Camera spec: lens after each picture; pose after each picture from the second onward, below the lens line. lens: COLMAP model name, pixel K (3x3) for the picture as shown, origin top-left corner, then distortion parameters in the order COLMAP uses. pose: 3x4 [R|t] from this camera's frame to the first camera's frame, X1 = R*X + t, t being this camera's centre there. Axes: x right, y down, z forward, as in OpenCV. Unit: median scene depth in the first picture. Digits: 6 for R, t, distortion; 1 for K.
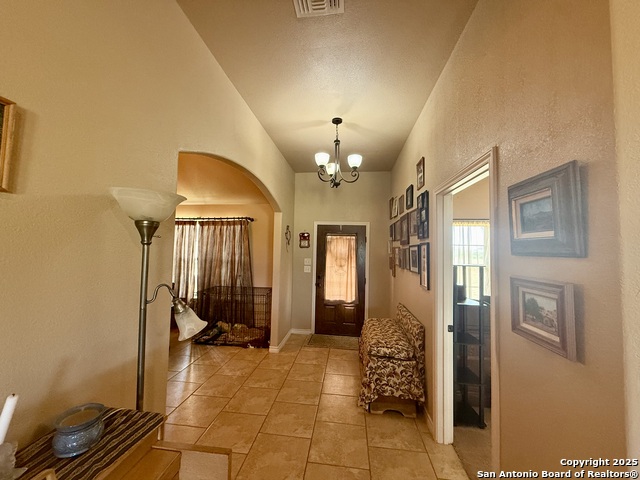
lens RADIAL K [[254.7, 0, 317.8], [0, 254.7, 236.1], [0, 0, 1]] dist [-0.000516, 0.000667]
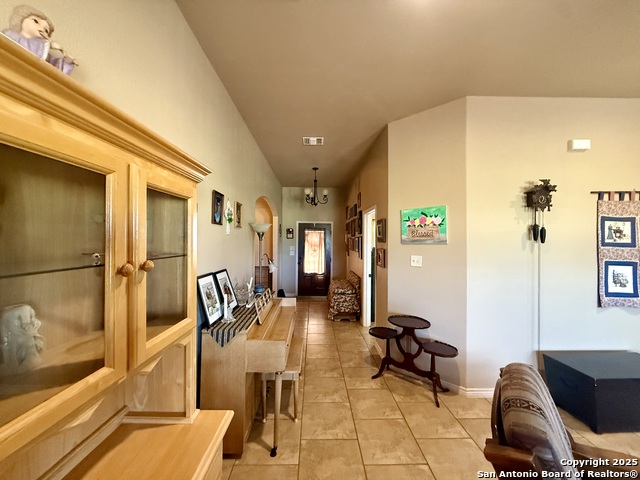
lens RADIAL K [[254.7, 0, 317.6], [0, 254.7, 239.8], [0, 0, 1]] dist [-0.000516, 0.000667]
pose [[0.990181, -0.018238, 0.138597, -0.099136], [0.009860, 0.998095, 0.060900, -0.036425], [-0.139444, -0.058935, 0.988475, -0.485116]]
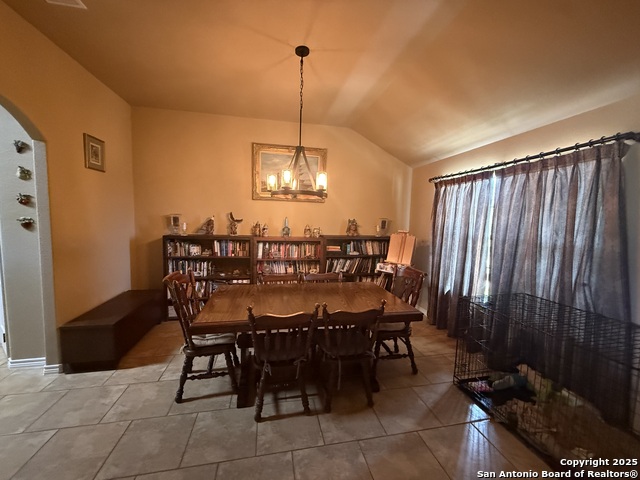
lens RADIAL K [[254.7, 0, 319.0], [0, 254.7, 241.0], [0, 0, 1]] dist [-0.000516, 0.000667]
pose [[0.320546, 0.077223, -0.944080, -0.059125], [0.043952, 0.994385, 0.096261, 0.025590], [0.946213, -0.072350, 0.315352, 0.468399]]
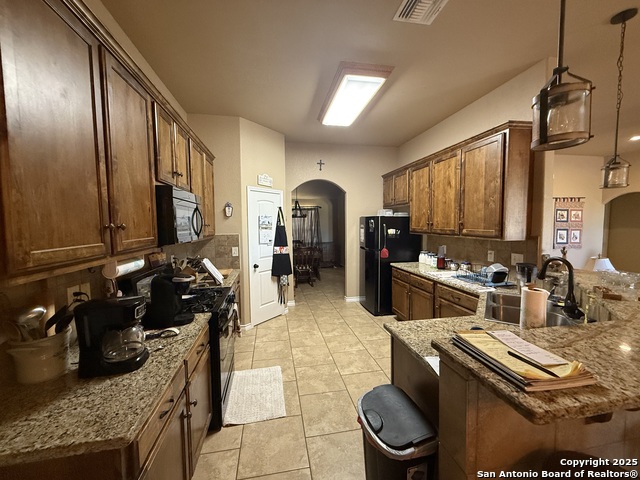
lens RADIAL K [[254.7, 0, 311.2], [0, 254.7, 239.5], [0, 0, 1]] dist [-0.000516, 0.000667]
pose [[0.953799, -0.050138, 0.296232, -0.930112], [0.012506, 0.991748, 0.127590, -0.072380], [-0.300184, -0.117991, 0.946556, -0.857115]]
